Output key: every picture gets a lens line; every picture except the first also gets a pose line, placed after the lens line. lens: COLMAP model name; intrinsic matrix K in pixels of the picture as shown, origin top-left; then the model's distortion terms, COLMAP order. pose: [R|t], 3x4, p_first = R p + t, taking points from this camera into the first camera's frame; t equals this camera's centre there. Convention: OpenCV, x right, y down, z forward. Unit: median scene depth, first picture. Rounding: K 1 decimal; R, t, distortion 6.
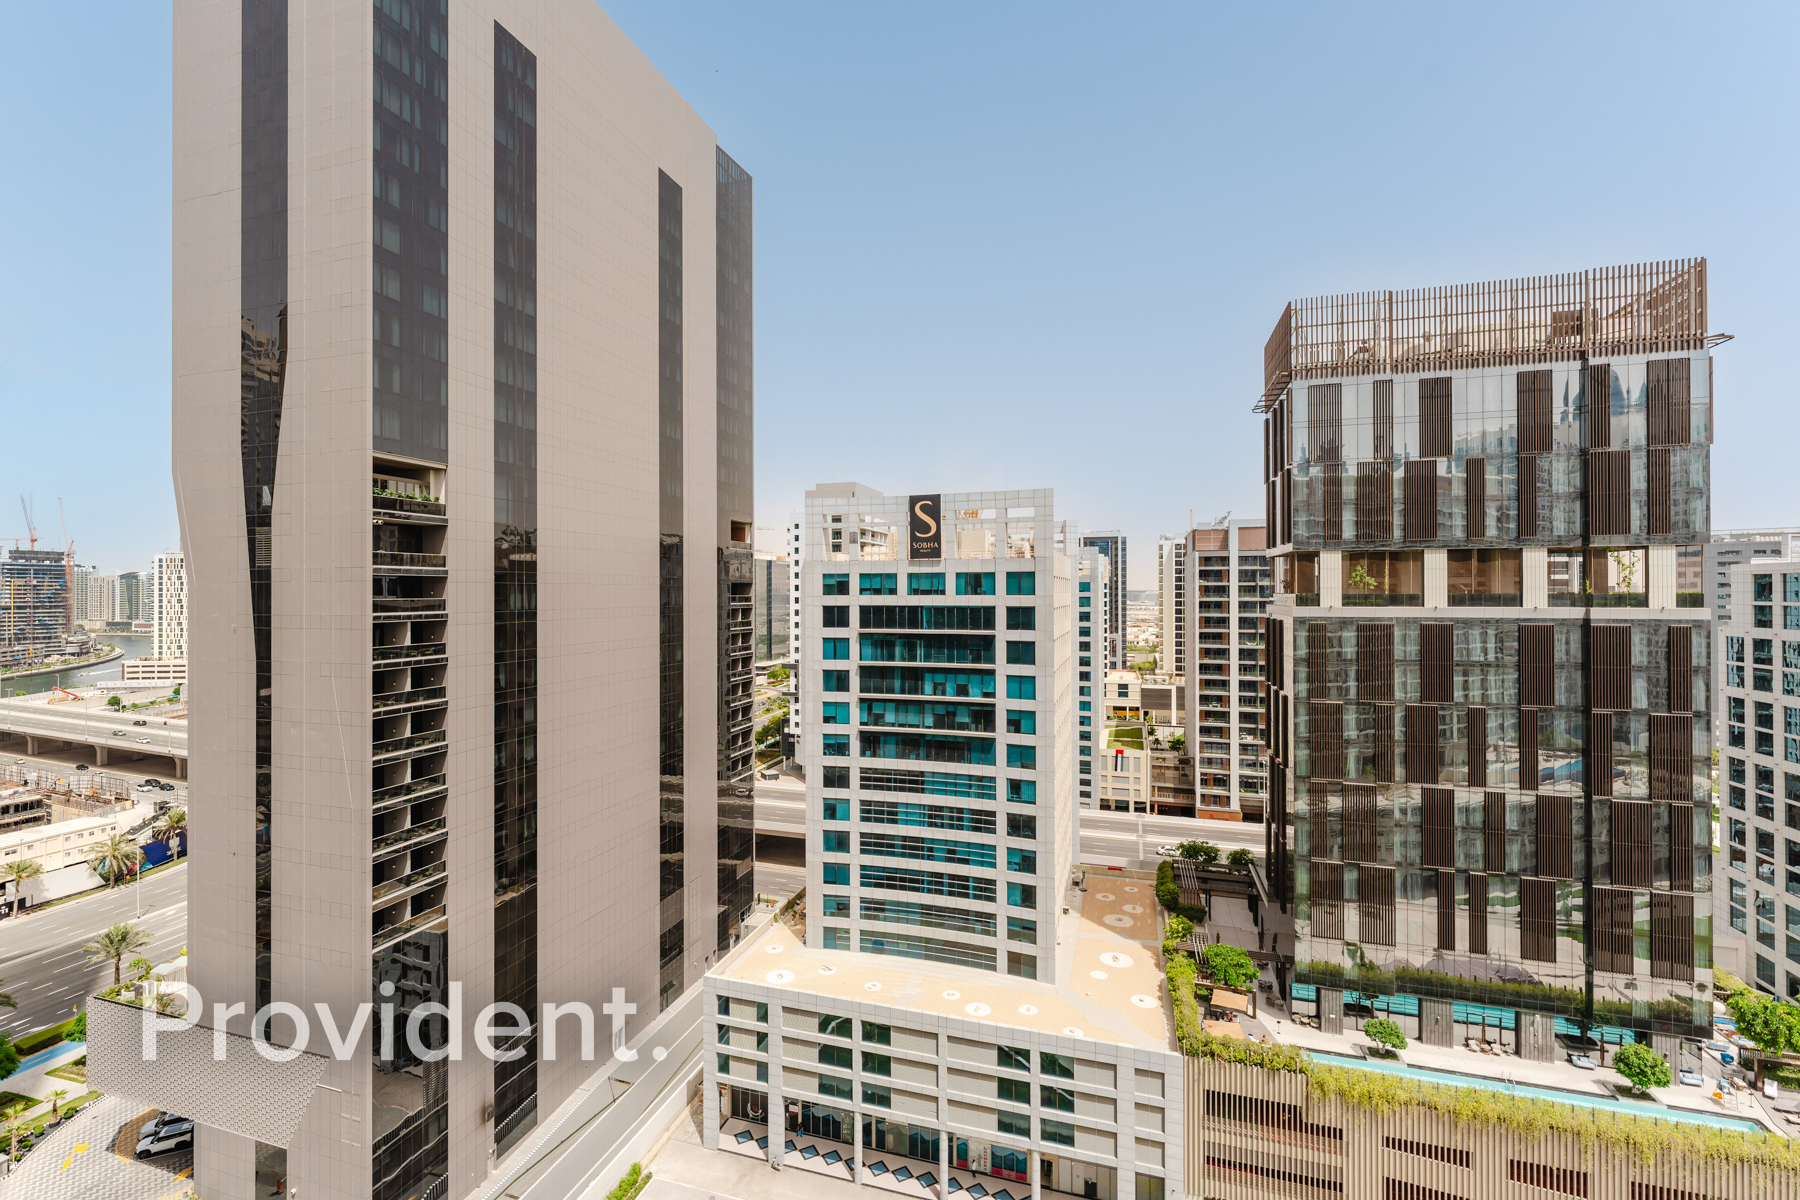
lens RADIAL K [[785.2, 0, 871.6], [0, 785.2, 587.8], [0, 0, 1]] dist [-0.001842, 0.000367]
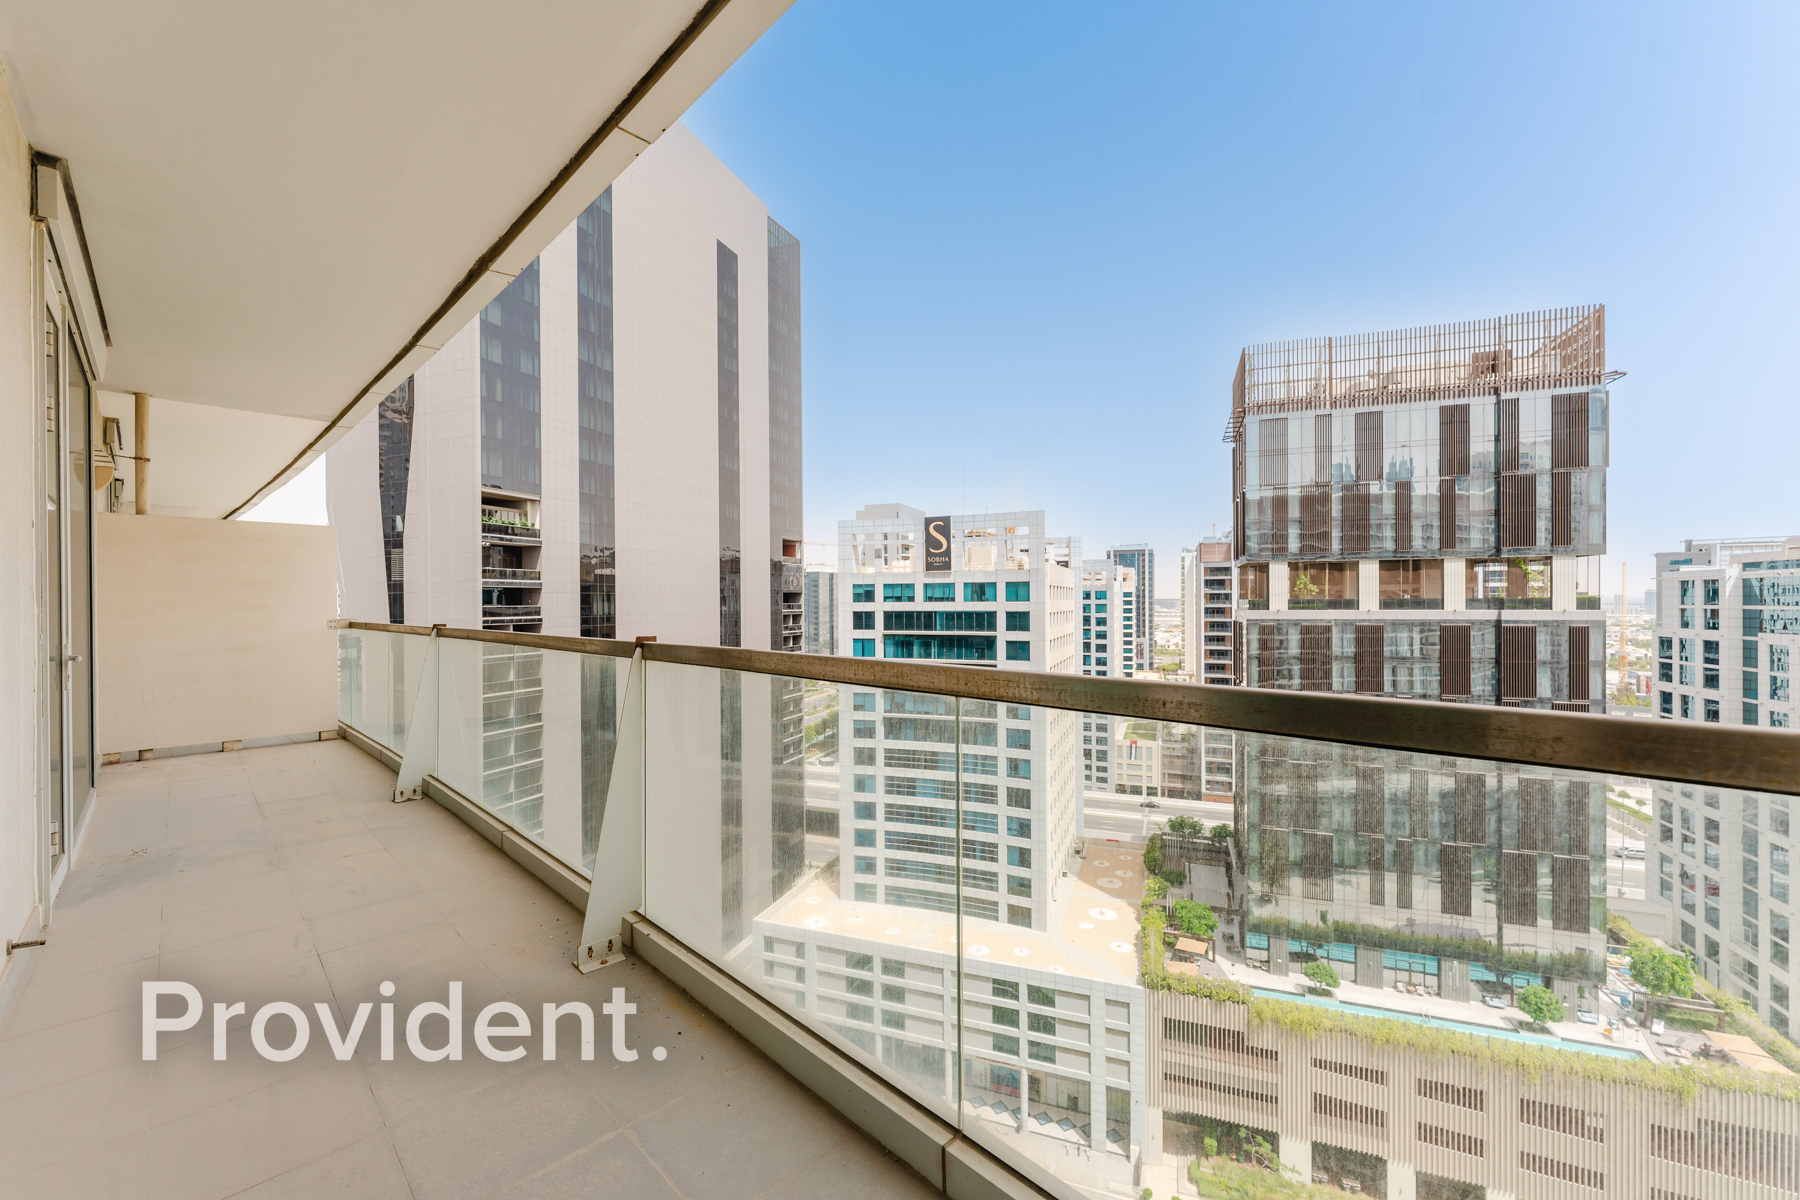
lens RADIAL K [[713.5, 0, 888.0], [0, 713.5, 603.8], [0, 0, 1]] dist [-0.000916, -0.000164]
pose [[0.998410, -0.003212, -0.056284, 0.063856], [0.003729, 0.999952, 0.009092, 0.002551], [0.056252, -0.009288, 0.998373, -0.084851]]
